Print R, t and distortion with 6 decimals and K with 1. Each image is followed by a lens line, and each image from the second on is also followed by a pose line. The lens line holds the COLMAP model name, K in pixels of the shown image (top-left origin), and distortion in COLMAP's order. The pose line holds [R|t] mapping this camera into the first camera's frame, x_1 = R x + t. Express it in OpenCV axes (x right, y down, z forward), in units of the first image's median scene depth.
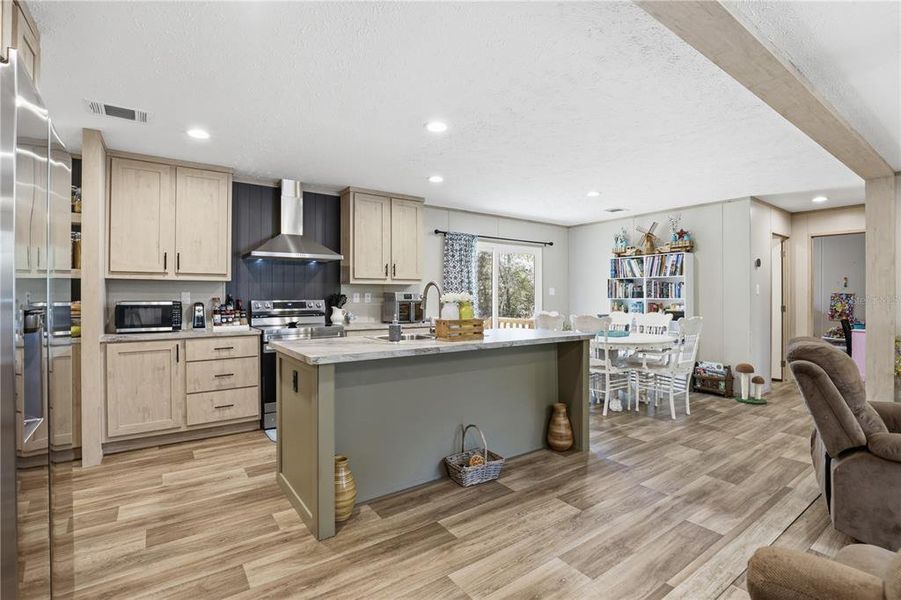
lens RADIAL K [[421.4, 0, 455.0], [0, 421.4, 295.8], [0, 0, 1]] dist [-0.028115, 0.001784]
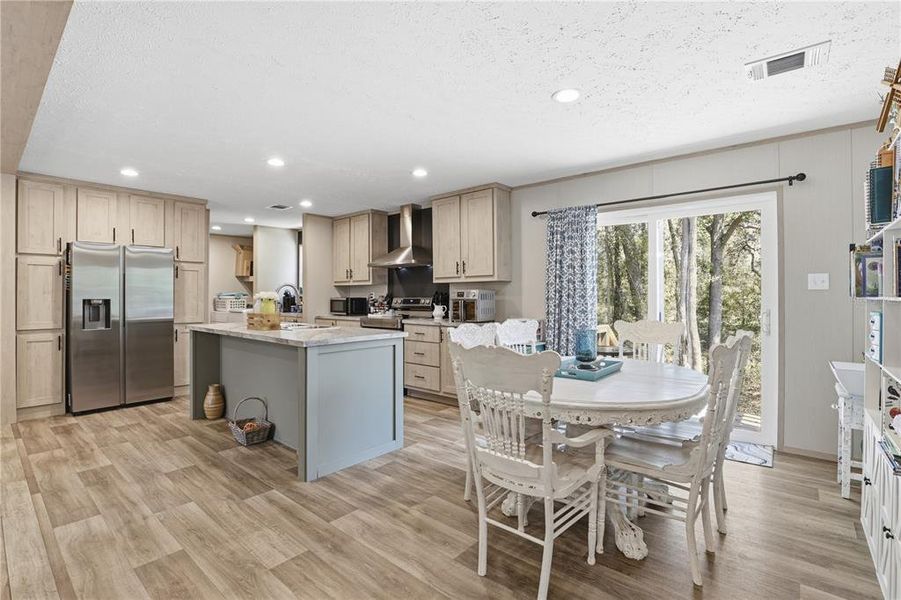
lens RADIAL K [[421.4, 0, 455.0], [0, 421.4, 295.8], [0, 0, 1]] dist [-0.028115, 0.001784]
pose [[0.234251, -0.001109, -0.972176, 0.918784], [0.005312, 0.999986, 0.000139, 0.005505], [0.972162, -0.005196, 0.234253, 0.853079]]
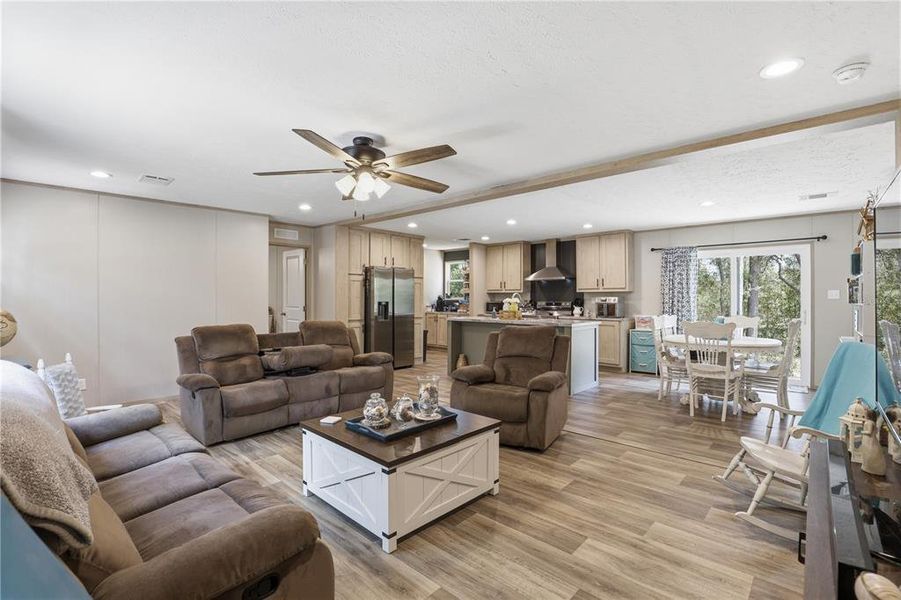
lens RADIAL K [[421.4, 0, 455.0], [0, 421.4, 295.8], [0, 0, 1]] dist [-0.028115, 0.001784]
pose [[0.201128, -0.006958, -0.979540, 1.410175], [-0.000261, 0.999974, -0.007157, -0.002193], [0.979565, 0.001695, 0.201121, 0.192193]]
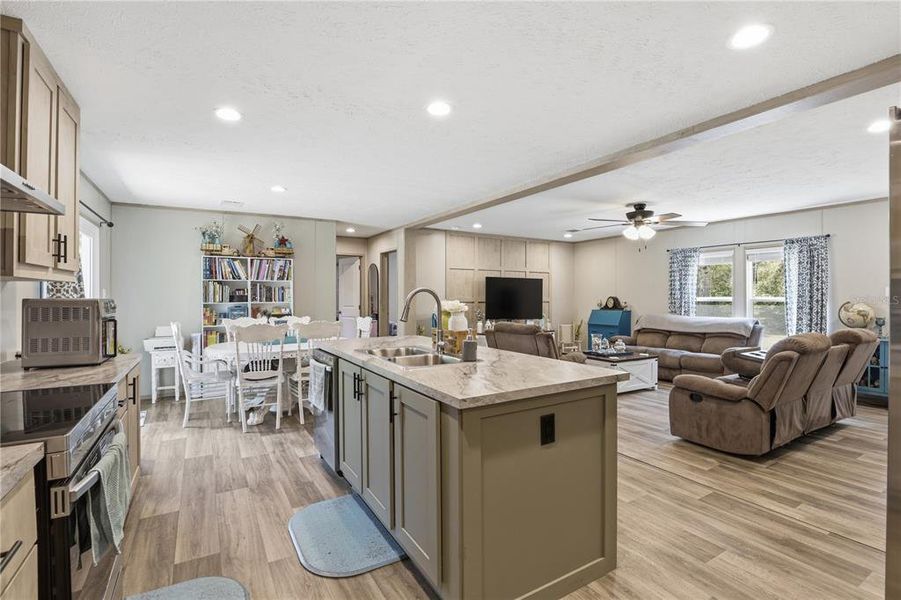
lens RADIAL K [[421.4, 0, 455.0], [0, 421.4, 295.8], [0, 0, 1]] dist [-0.028115, 0.001784]
pose [[0.077676, -0.006442, 0.996958, -0.630954], [-0.001584, 0.999977, 0.006585, -0.022044], [-0.996977, -0.002091, 0.077664, 0.633078]]
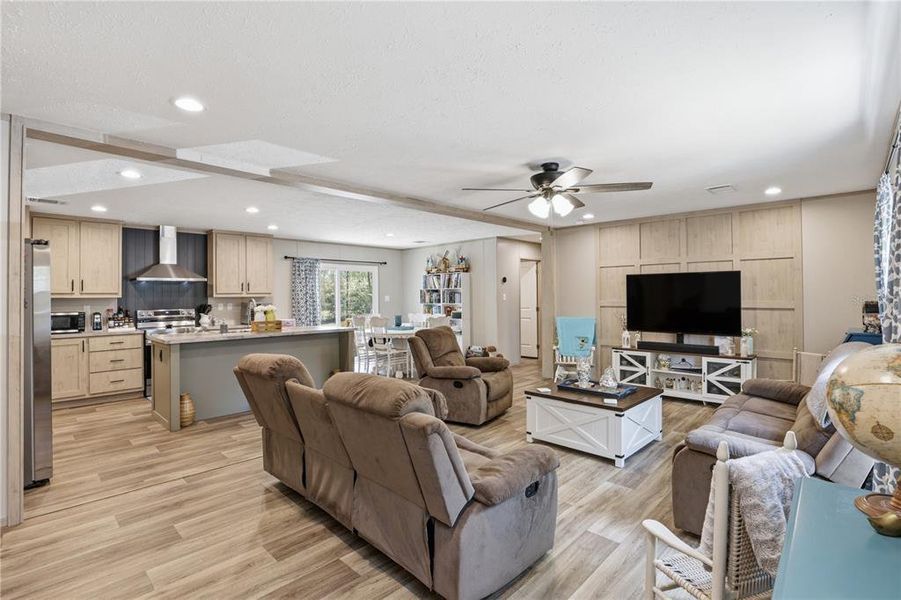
lens RADIAL K [[422.5, 0, 451.0], [0, 422.5, 292.2], [0, 0, 1]] dist [-0.028207, 0.001235]
pose [[0.983358, -0.008946, 0.181458, 0.307548], [0.010704, 0.999905, -0.008714, -0.026748], [-0.181363, 0.010512, 0.983360, -0.586788]]
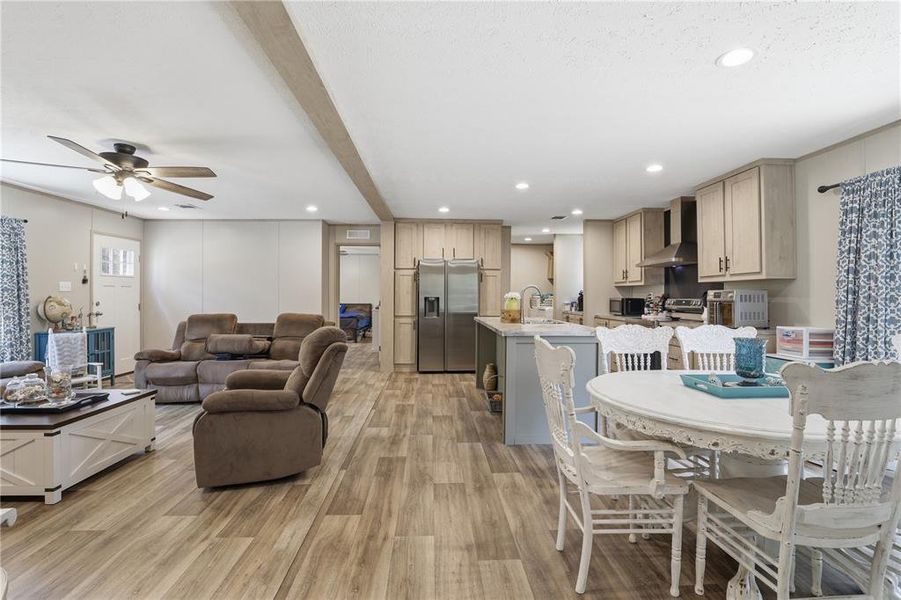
lens RADIAL K [[422.5, 0, 451.0], [0, 422.5, 292.2], [0, 0, 1]] dist [-0.028207, 0.001235]
pose [[-0.549633, -0.009821, -0.835349, 0.975128], [-0.002897, 0.999947, -0.009850, 0.005832], [0.835402, -0.002994, -0.549632, 1.135525]]
